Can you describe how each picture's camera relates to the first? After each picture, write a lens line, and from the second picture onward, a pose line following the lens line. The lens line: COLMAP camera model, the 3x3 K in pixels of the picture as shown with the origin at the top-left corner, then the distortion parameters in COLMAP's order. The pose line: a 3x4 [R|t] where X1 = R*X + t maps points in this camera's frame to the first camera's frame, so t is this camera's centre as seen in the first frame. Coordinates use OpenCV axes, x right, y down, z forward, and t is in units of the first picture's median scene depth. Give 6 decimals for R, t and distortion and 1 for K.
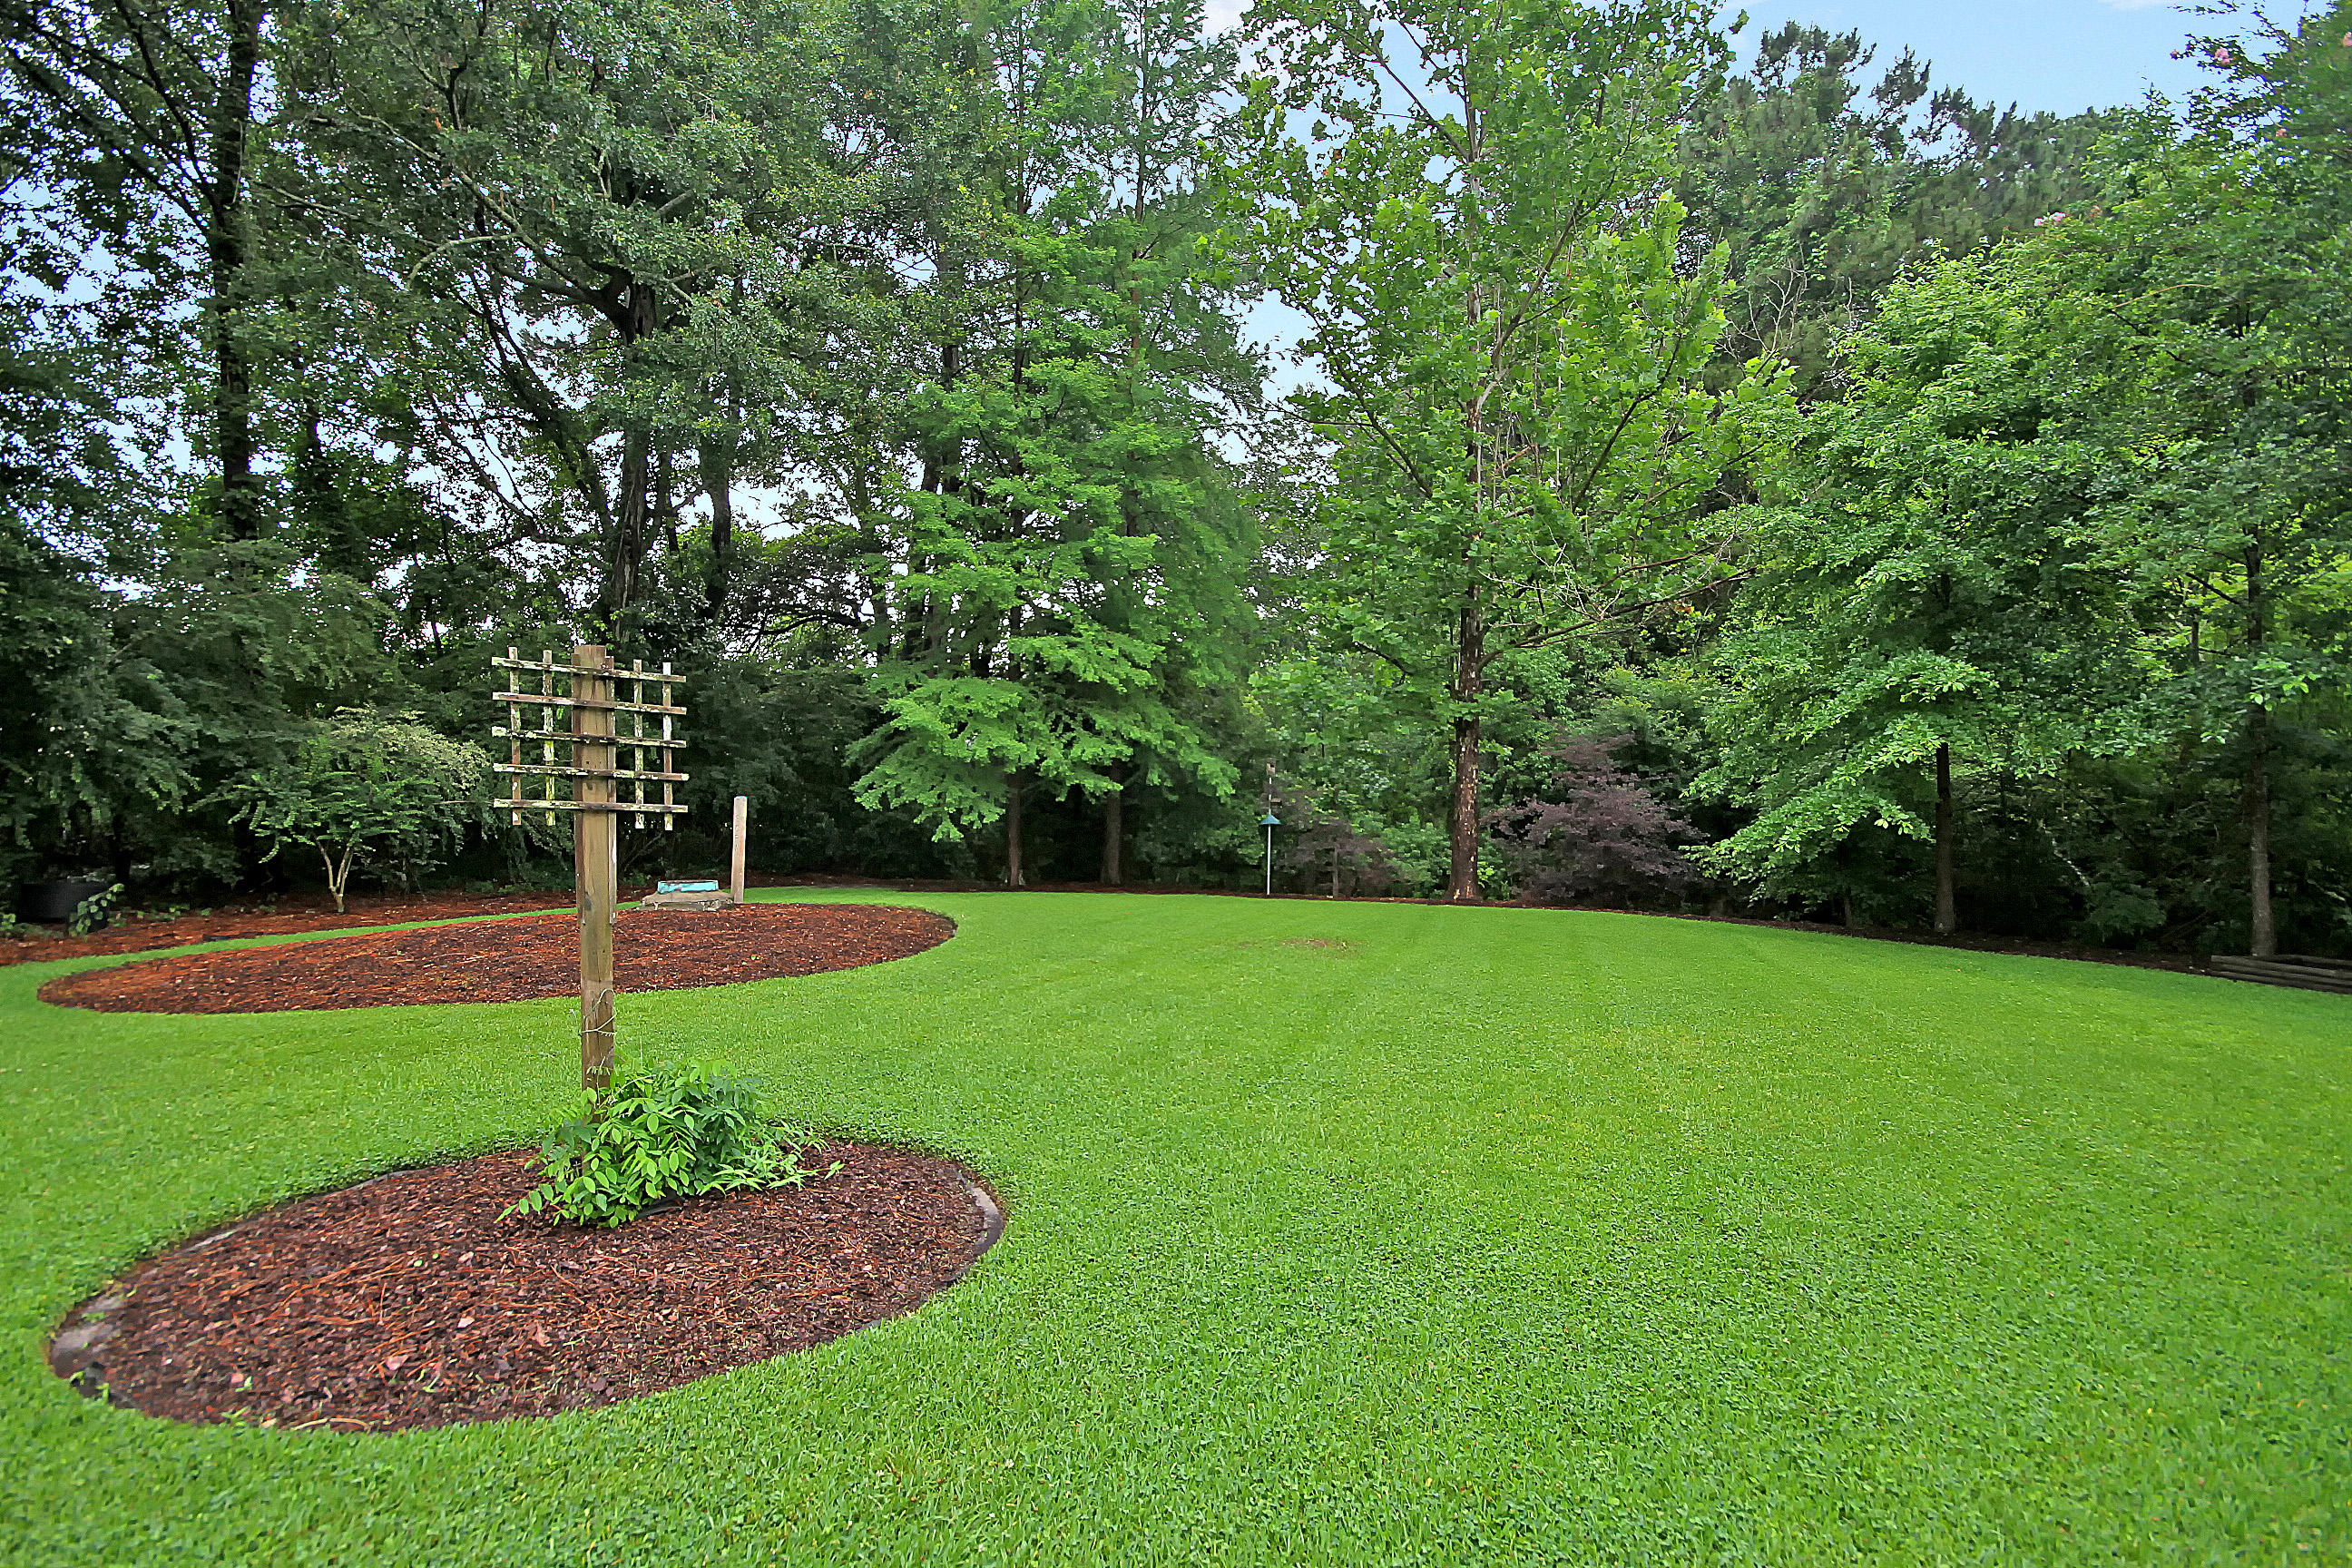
lens RADIAL K [[1123.8, 0, 1176.0], [0, 1123.8, 784.0], [0, 0, 1]] dist [-0.000027, -0.000044]
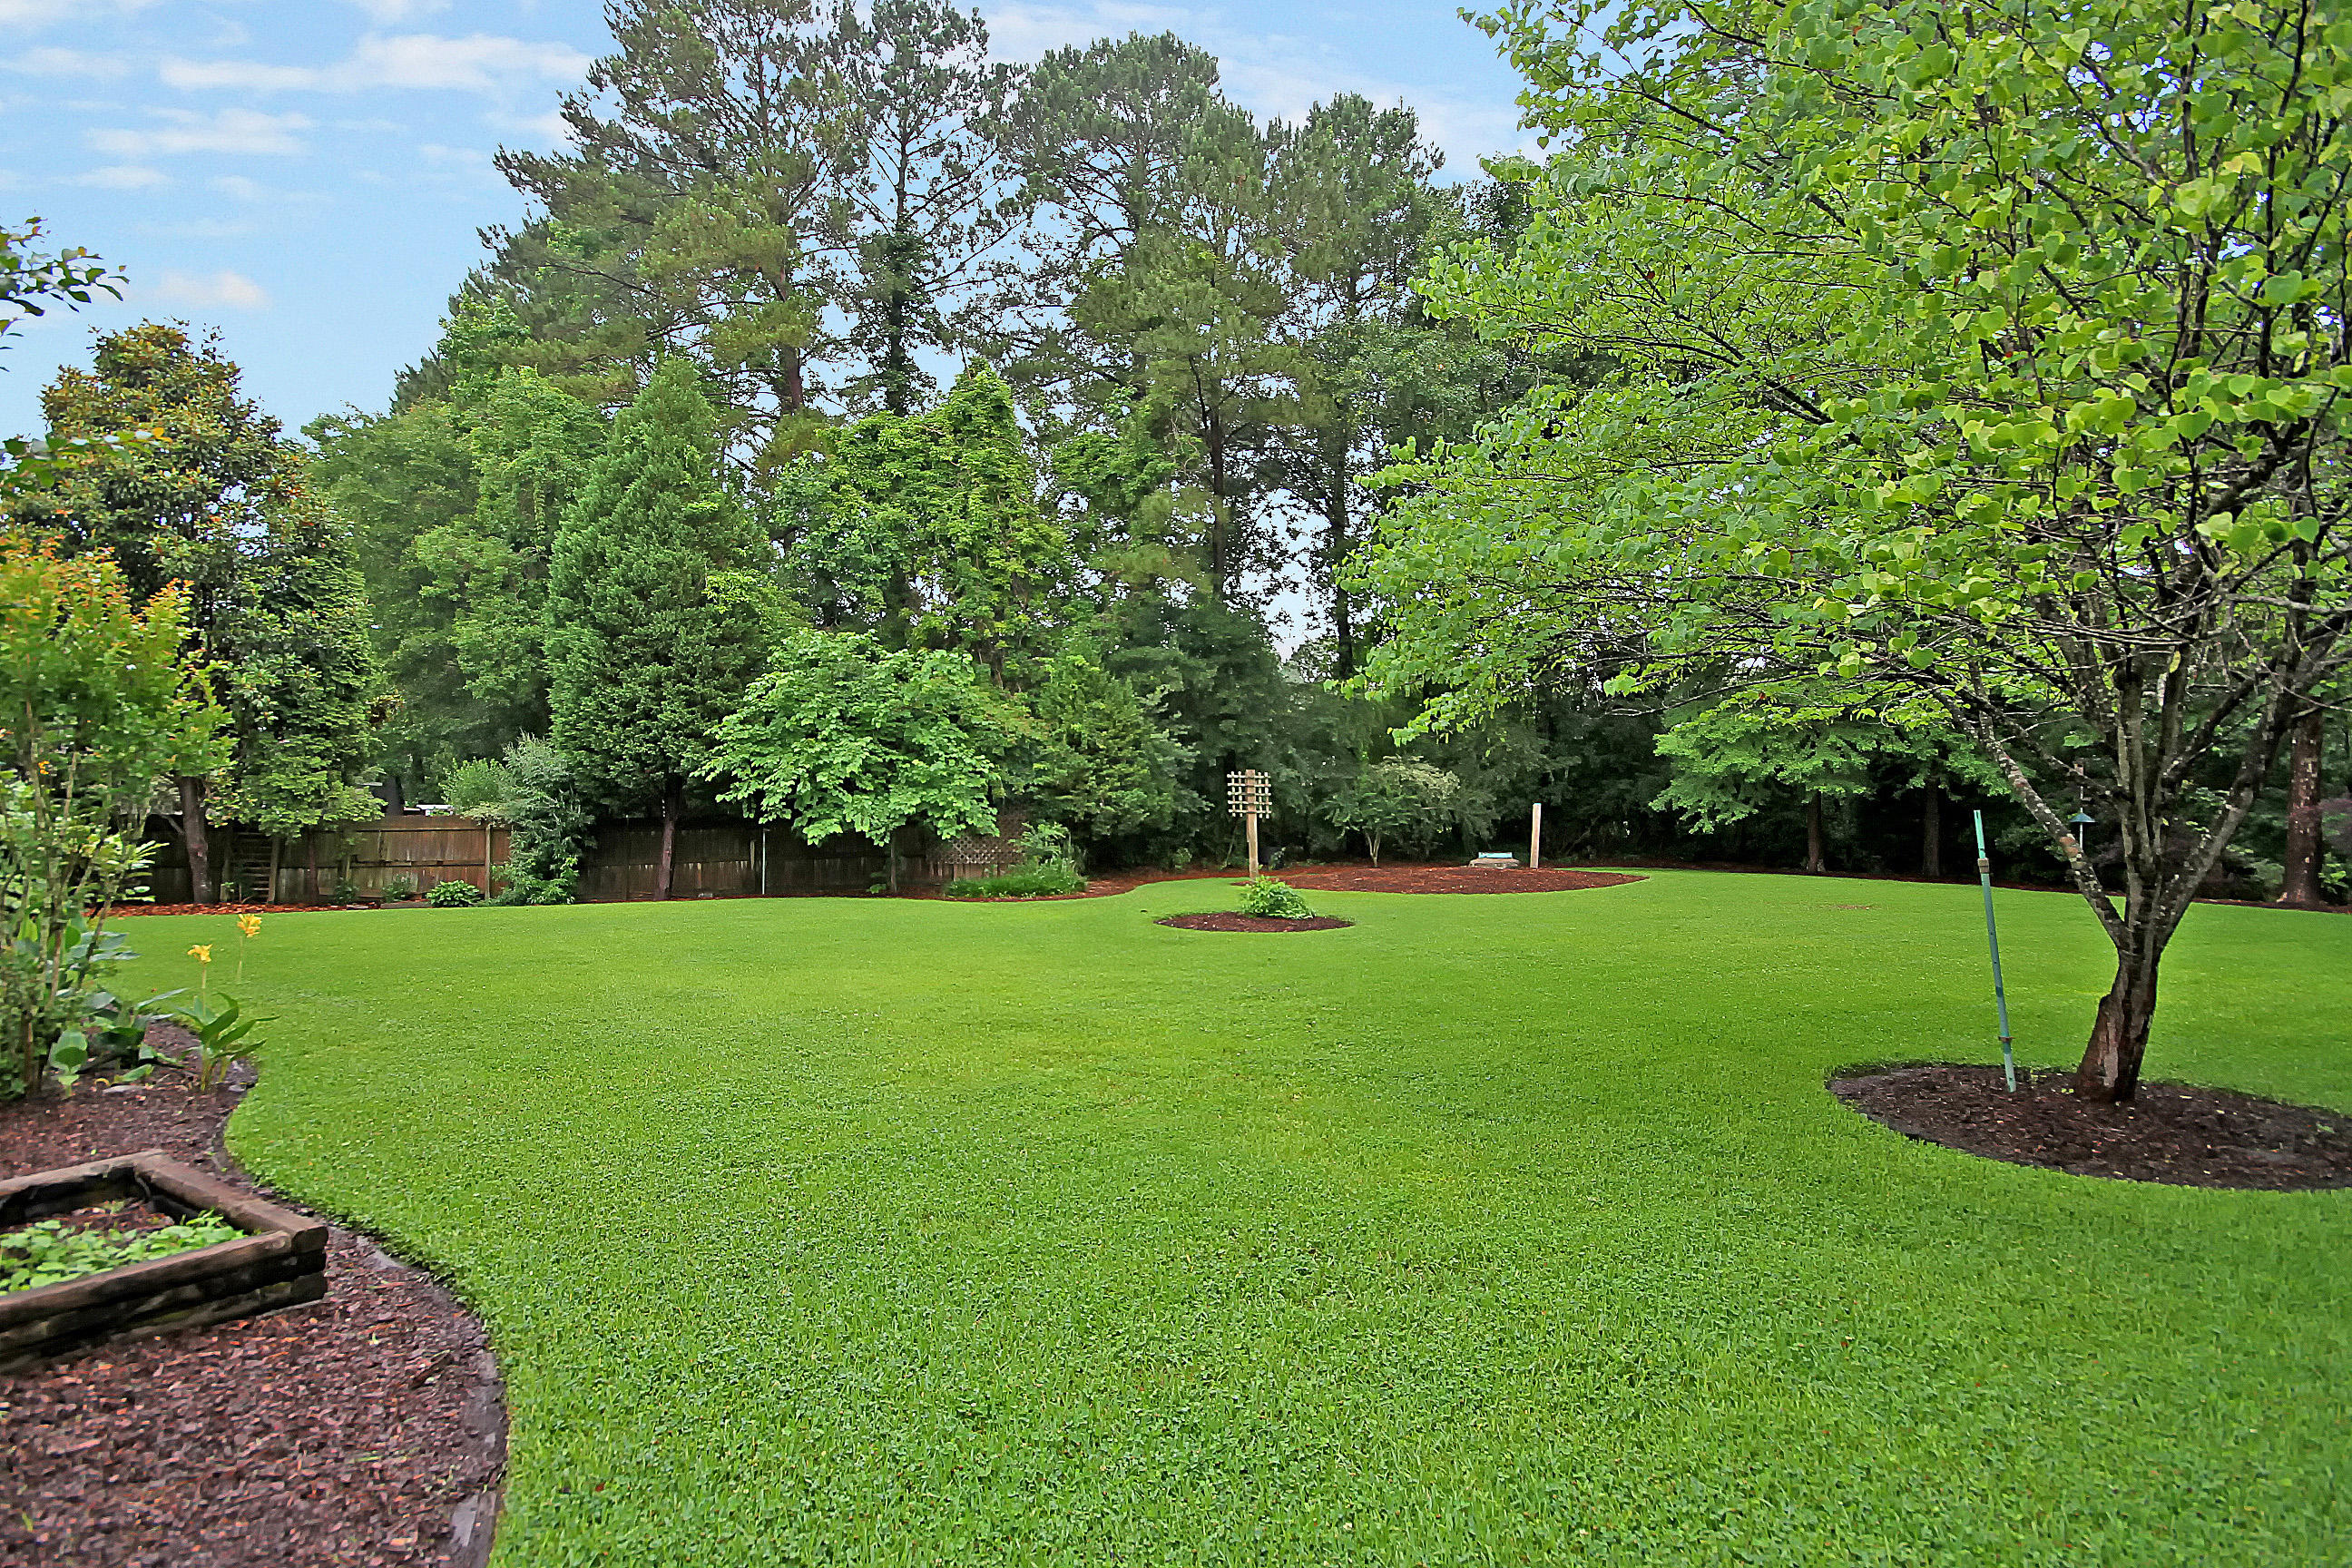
lens RADIAL K [[1123.8, 0, 1176.0], [0, 1123.8, 784.0], [0, 0, 1]] dist [-0.000027, -0.000044]
pose [[0.566874, -0.024627, -0.823437, 0.643453], [0.025940, 0.999591, -0.012038, -0.011610], [0.823396, -0.014535, 0.567281, -0.360194]]
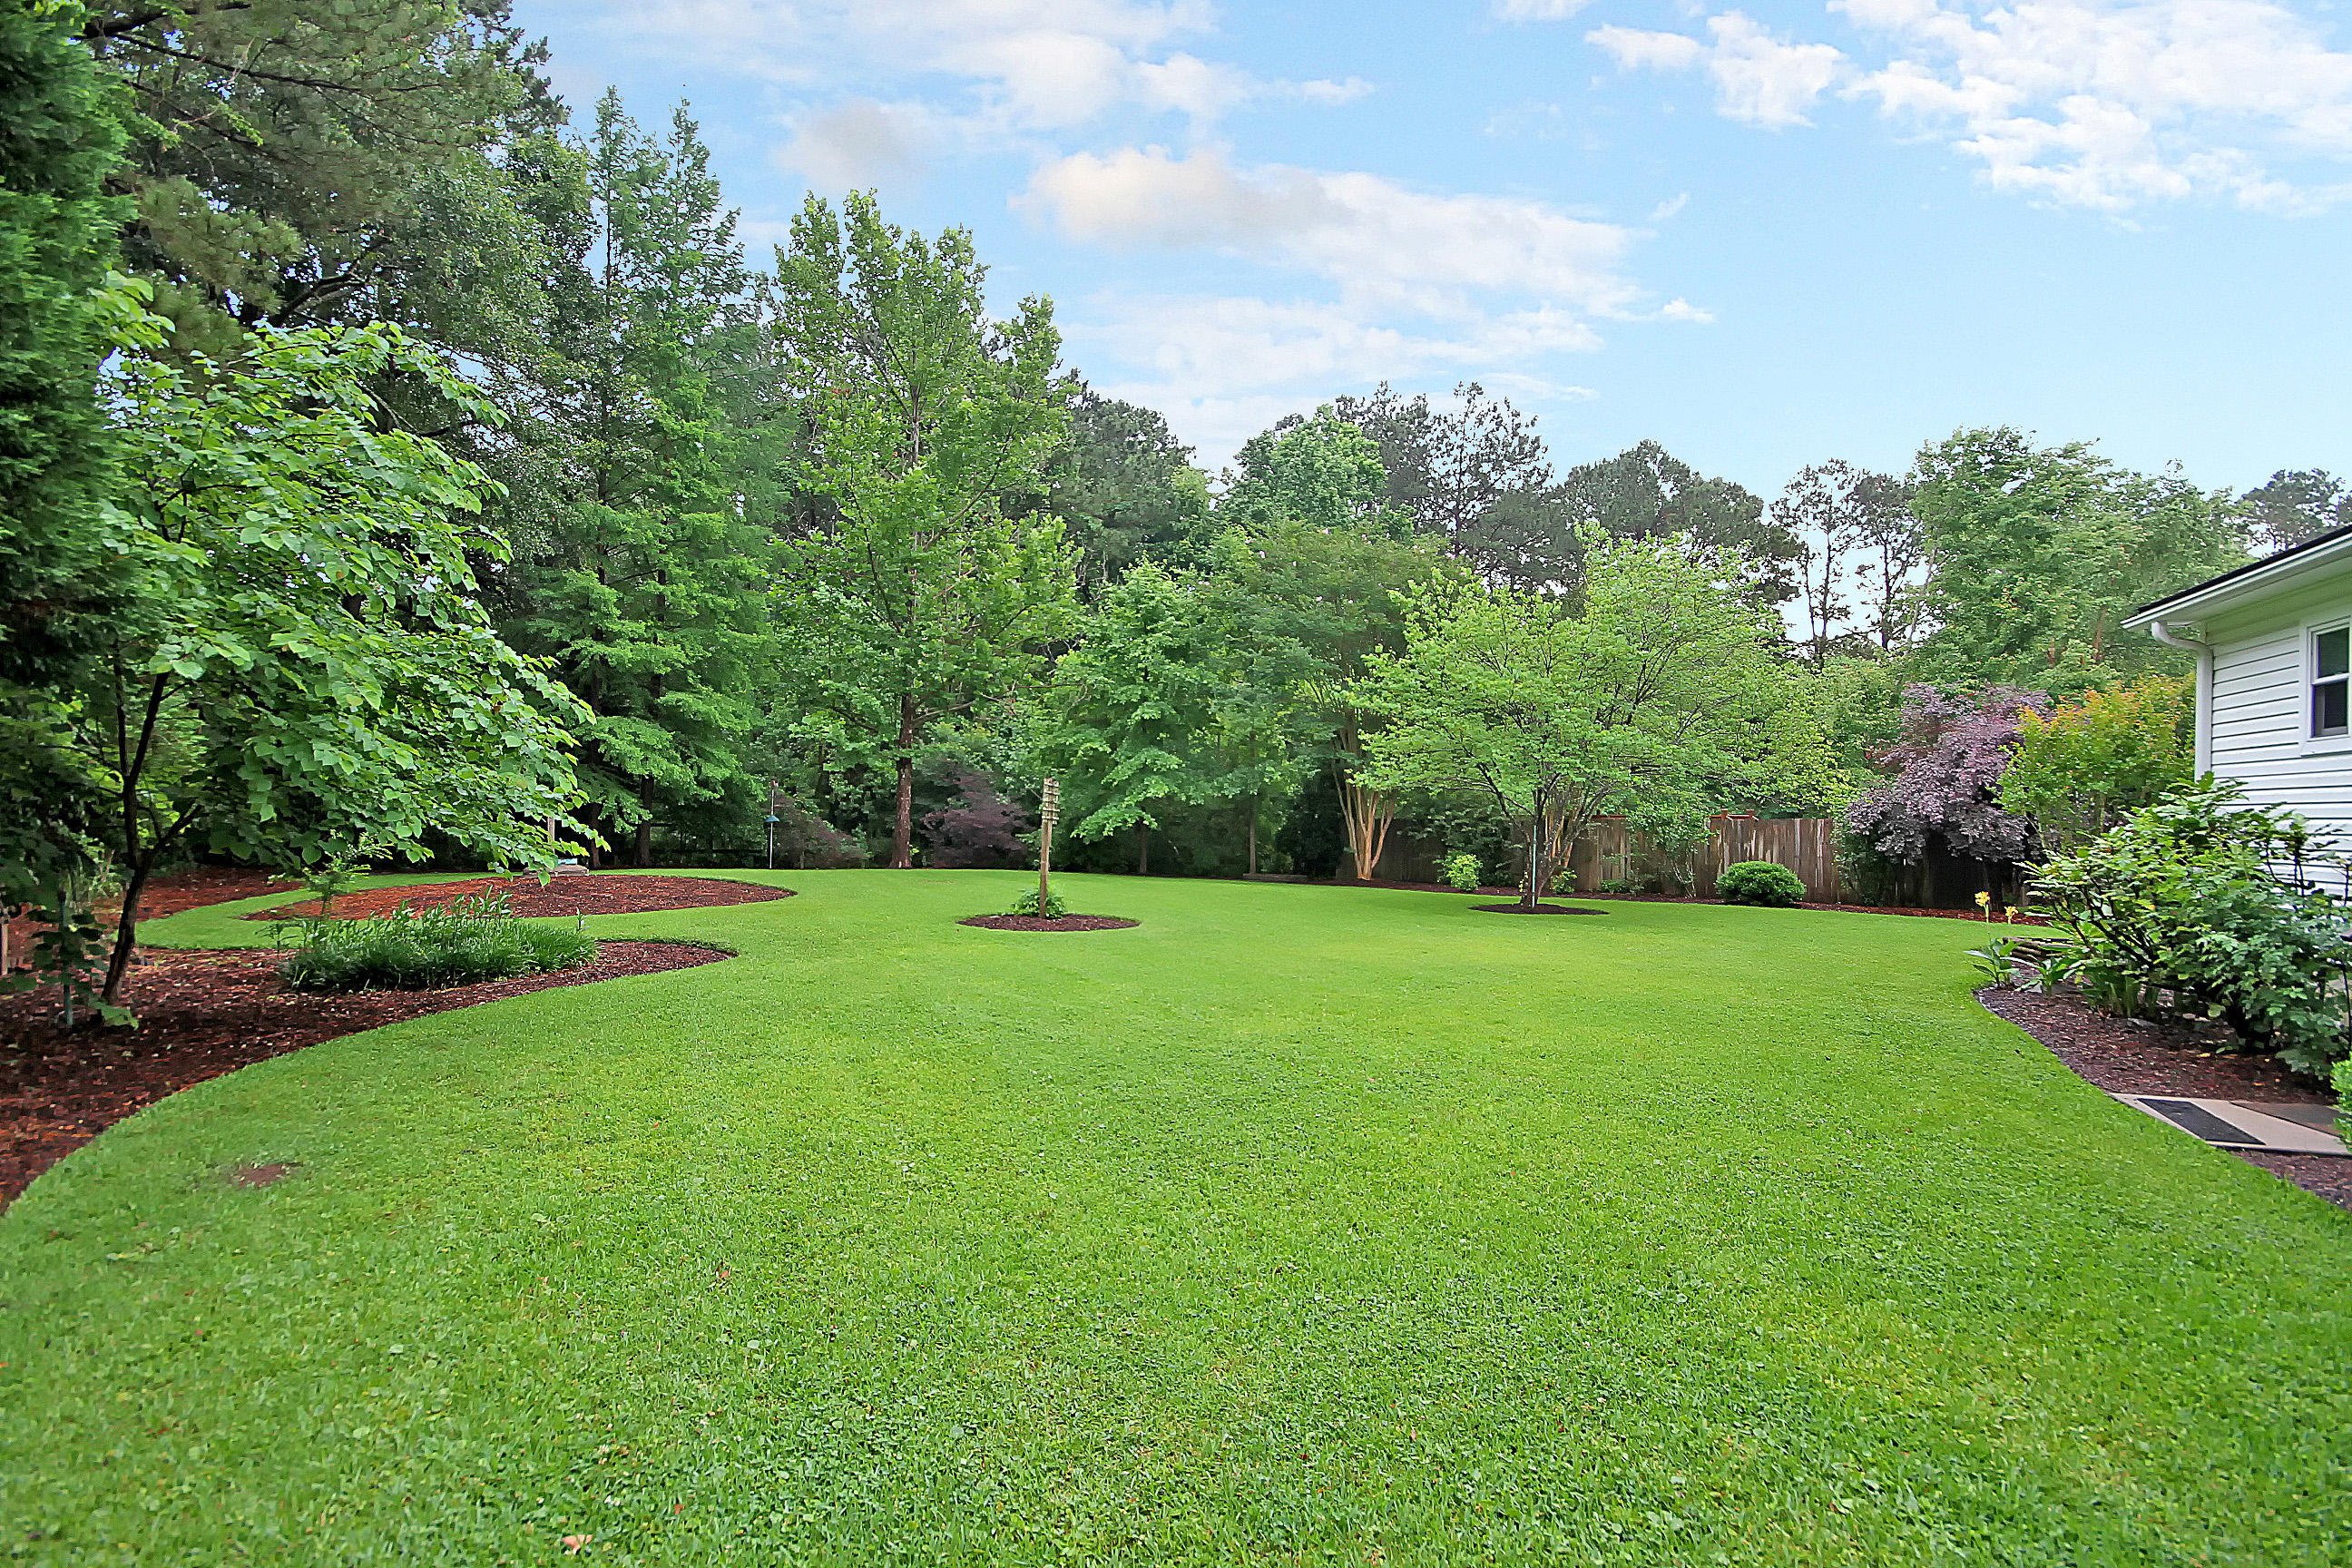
lens RADIAL K [[1123.8, 0, 1176.0], [0, 1123.8, 784.0], [0, 0, 1]] dist [-0.000027, -0.000044]
pose [[0.705306, 0.036145, 0.707981, -0.817508], [-0.028990, 0.999335, -0.022139, 0.004467], [-0.708310, -0.004910, 0.705885, -0.579716]]
